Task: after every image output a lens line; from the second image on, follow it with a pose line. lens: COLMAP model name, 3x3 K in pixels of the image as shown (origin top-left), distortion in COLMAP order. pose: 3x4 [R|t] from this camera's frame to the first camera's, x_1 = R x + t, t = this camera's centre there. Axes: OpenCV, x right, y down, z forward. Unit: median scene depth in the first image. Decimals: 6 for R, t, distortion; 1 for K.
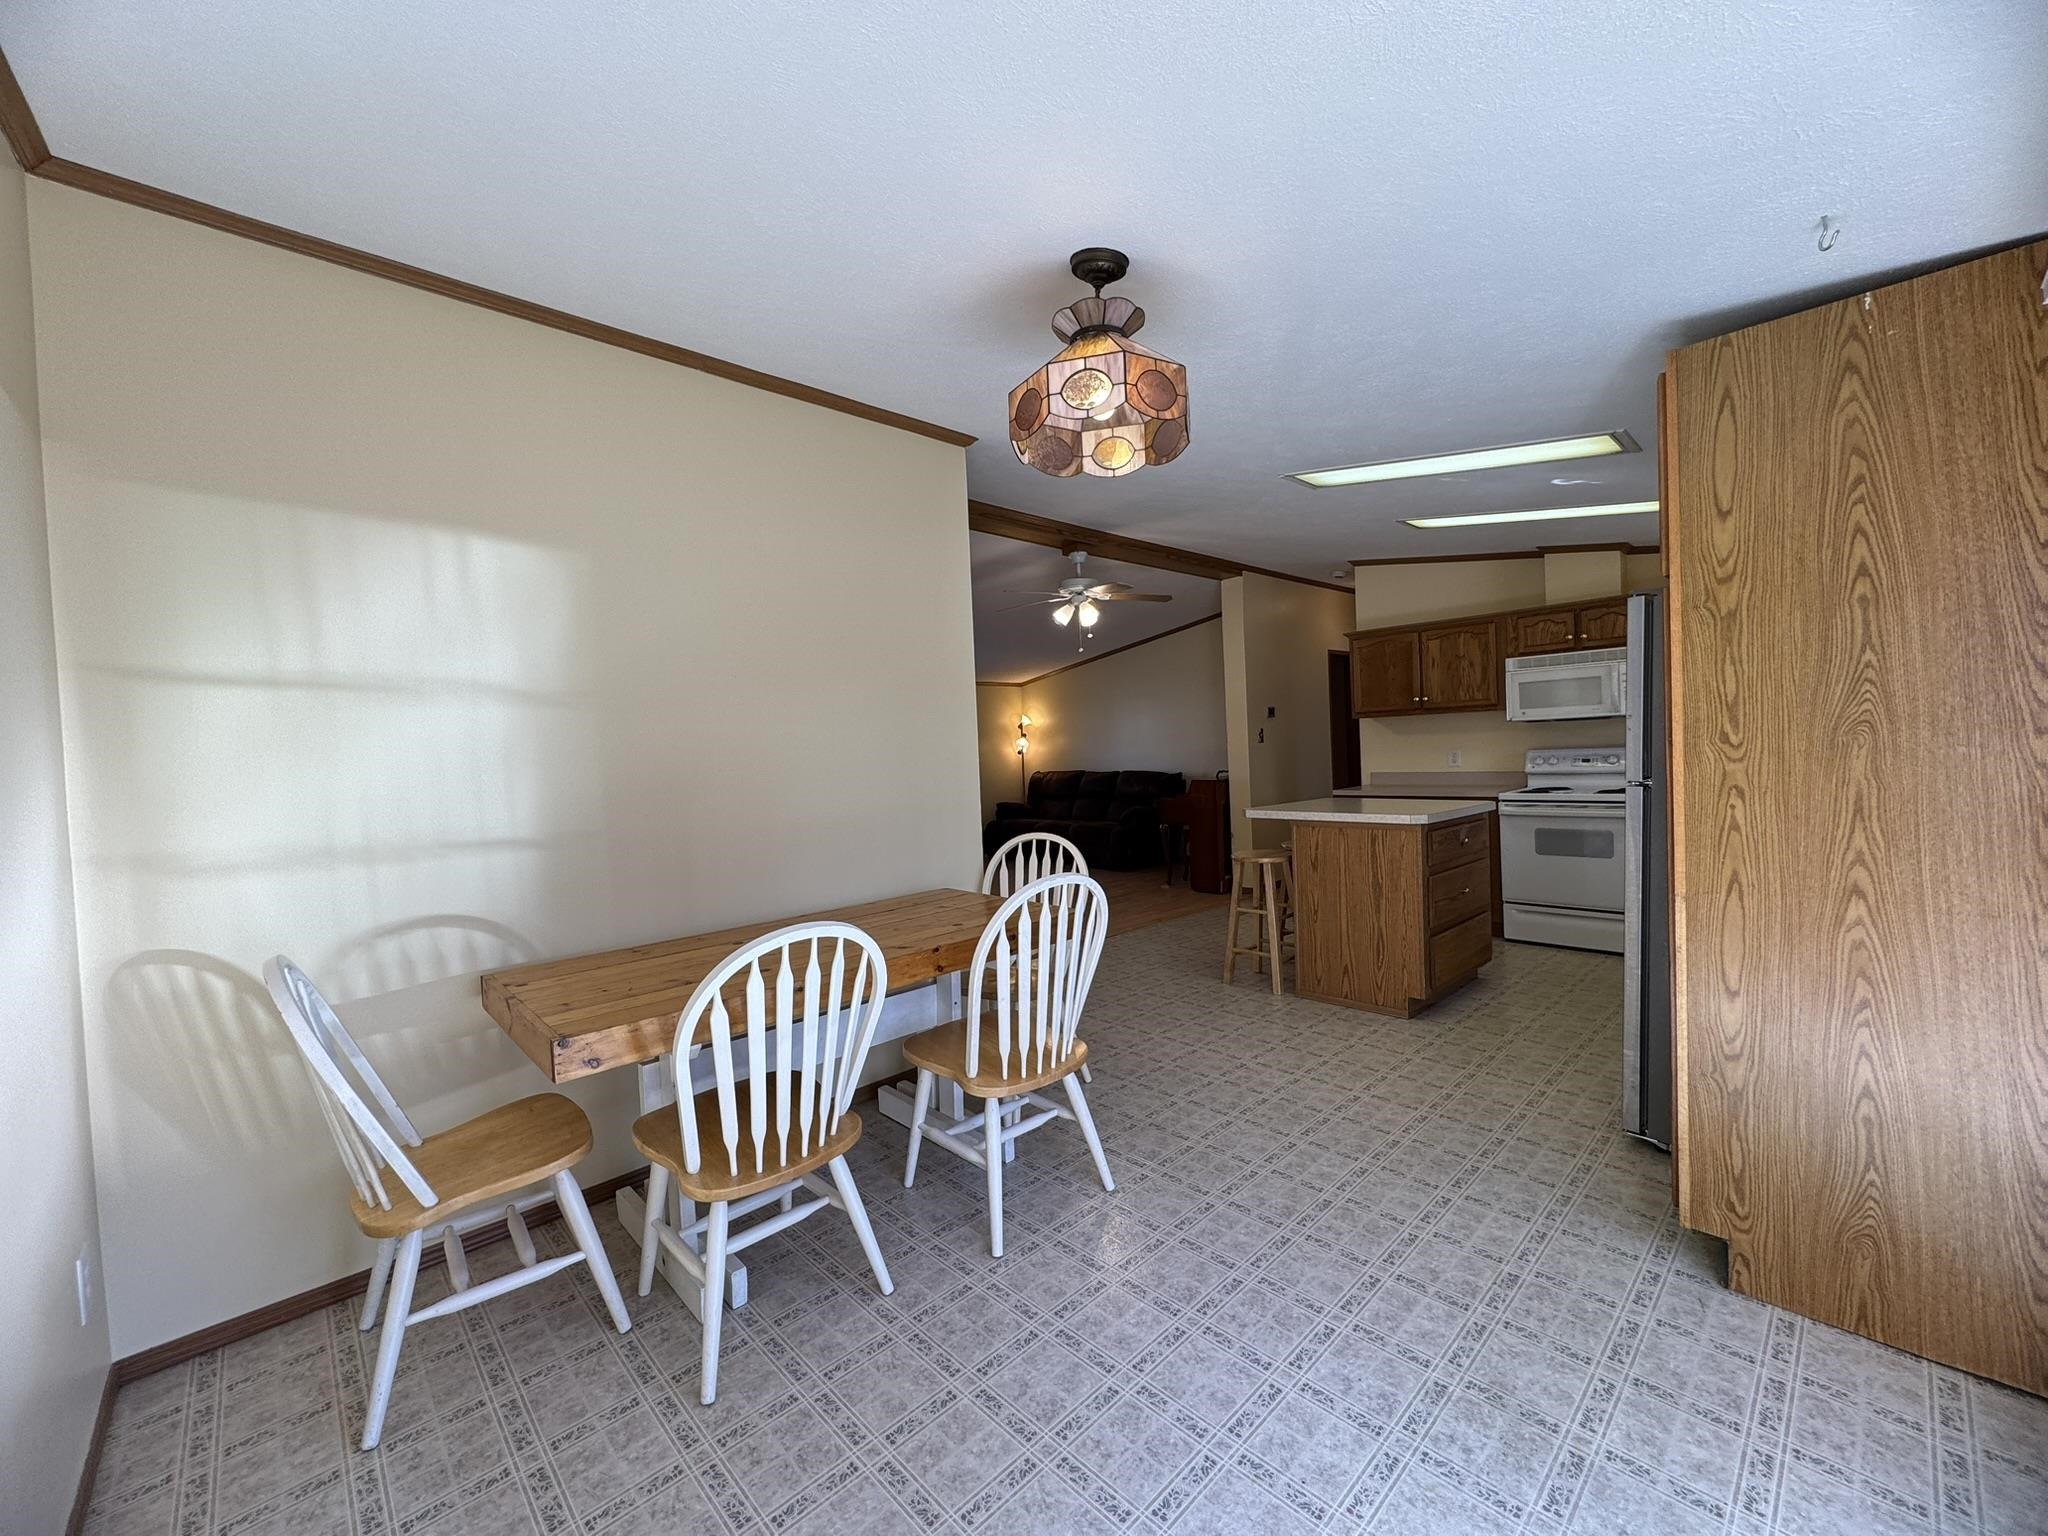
lens RADIAL K [[828.0, 0, 1024.0], [0, 828.0, 768.0], [0, 0, 1]] dist [-0.004686, 0.000119]
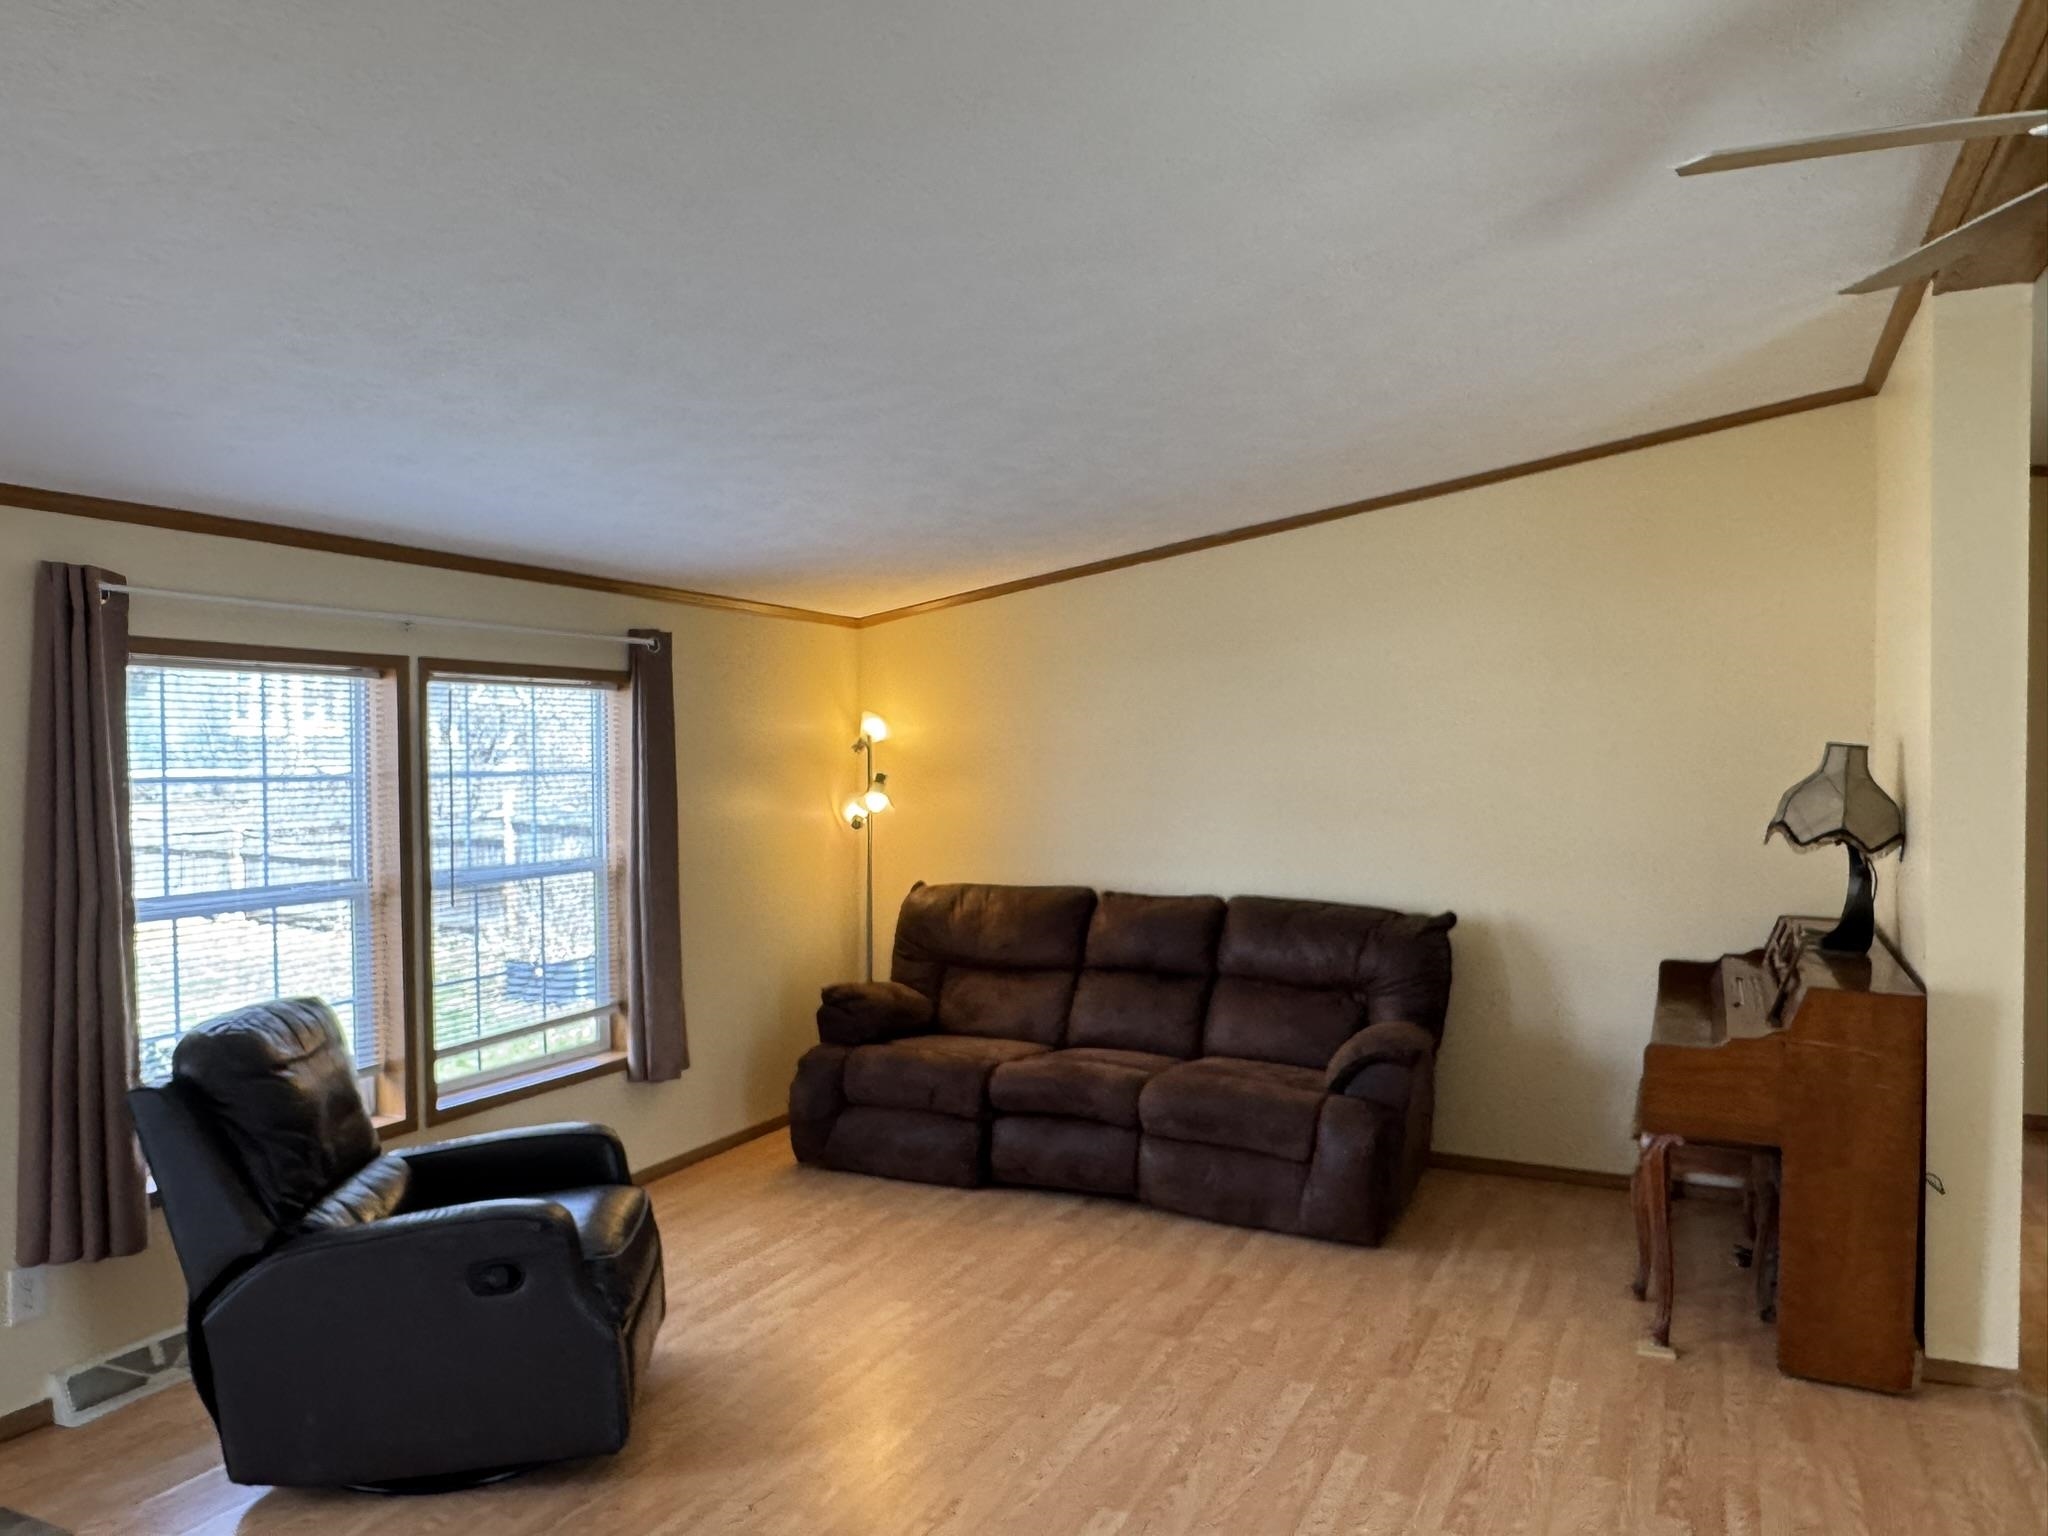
lens RADIAL K [[1420.1, 0, 1024.0], [0, 1420.1, 768.0], [0, 0, 1]] dist [-0.002186, -0.001202]
pose [[0.927887, 0.031653, 0.371516, -0.156611], [-0.025149, 0.999434, -0.022341, -0.030060], [-0.372013, 0.011387, 0.928158, 0.442356]]
